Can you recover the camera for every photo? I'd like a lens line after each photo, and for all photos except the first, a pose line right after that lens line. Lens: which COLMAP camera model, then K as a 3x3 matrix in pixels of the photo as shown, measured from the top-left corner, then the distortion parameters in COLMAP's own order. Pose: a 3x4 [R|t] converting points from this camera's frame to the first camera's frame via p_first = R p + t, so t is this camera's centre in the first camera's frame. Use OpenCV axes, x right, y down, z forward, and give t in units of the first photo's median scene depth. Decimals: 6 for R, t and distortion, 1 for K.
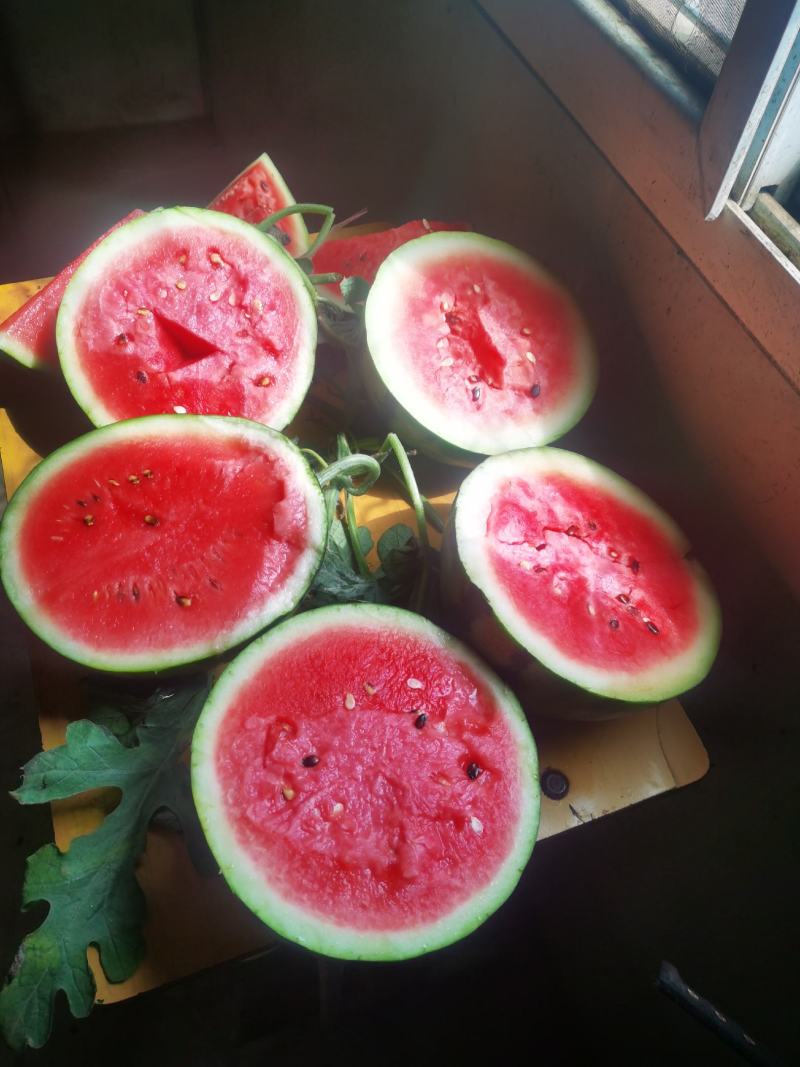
lens RADIAL K [[758.1, 0, 394.1], [0, 758.1, 535.6], [0, 0, 1]] dist [-0.003815, 0.002545]
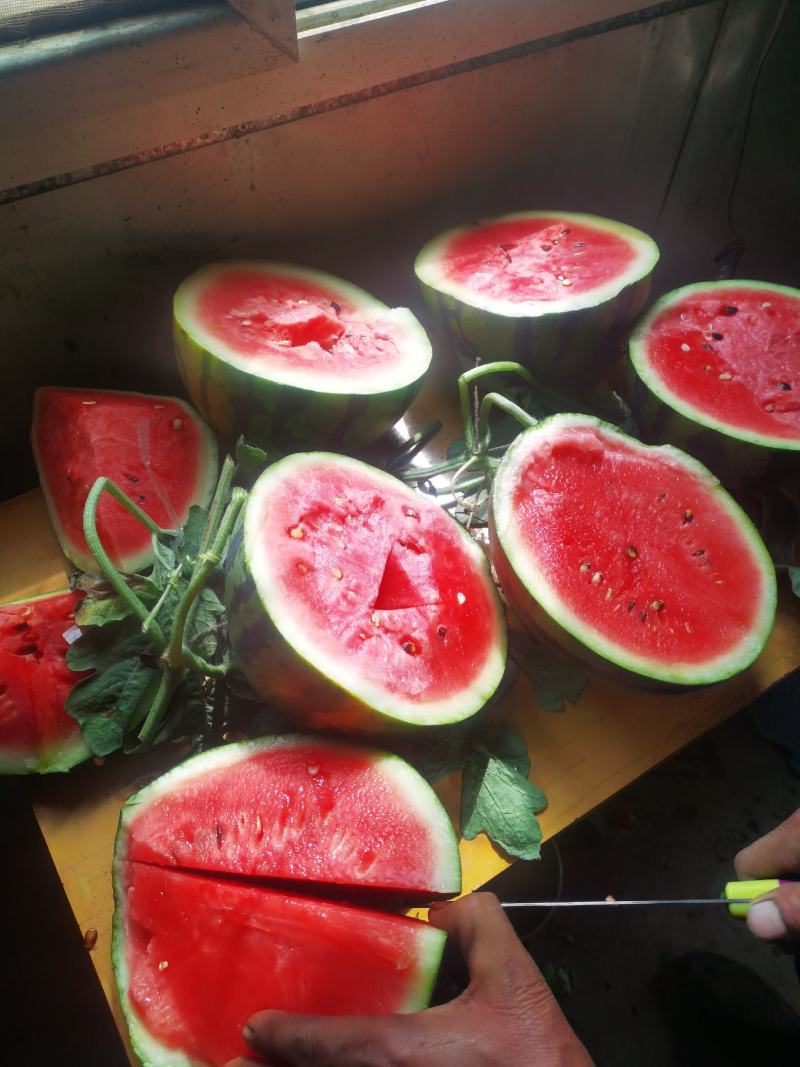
lens RADIAL K [[762.2, 0, 398.4], [0, 762.2, 525.9], [0, 0, 1]] dist [0.007803, -0.002212]
pose [[-0.167423, -0.880680, 0.443139, -0.652978], [0.807932, 0.135028, 0.573597, -0.807754], [-0.564992, 0.454059, 0.688923, 0.453053]]
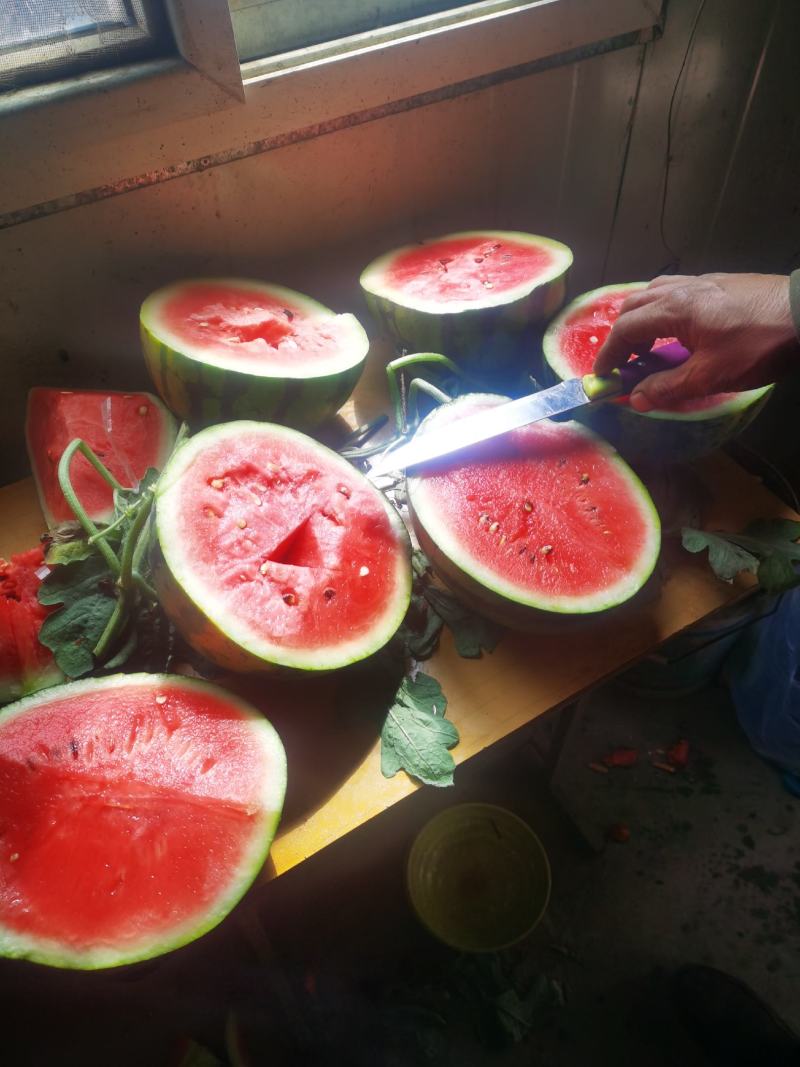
lens RADIAL K [[758.1, 0, 394.1], [0, 758.1, 535.6], [0, 0, 1]] dist [-0.003815, 0.002545]
pose [[-0.153713, -0.852300, 0.499957, -0.849677], [0.835081, 0.158425, 0.526821, -0.737191], [-0.528216, 0.498484, 0.687388, 0.343427]]
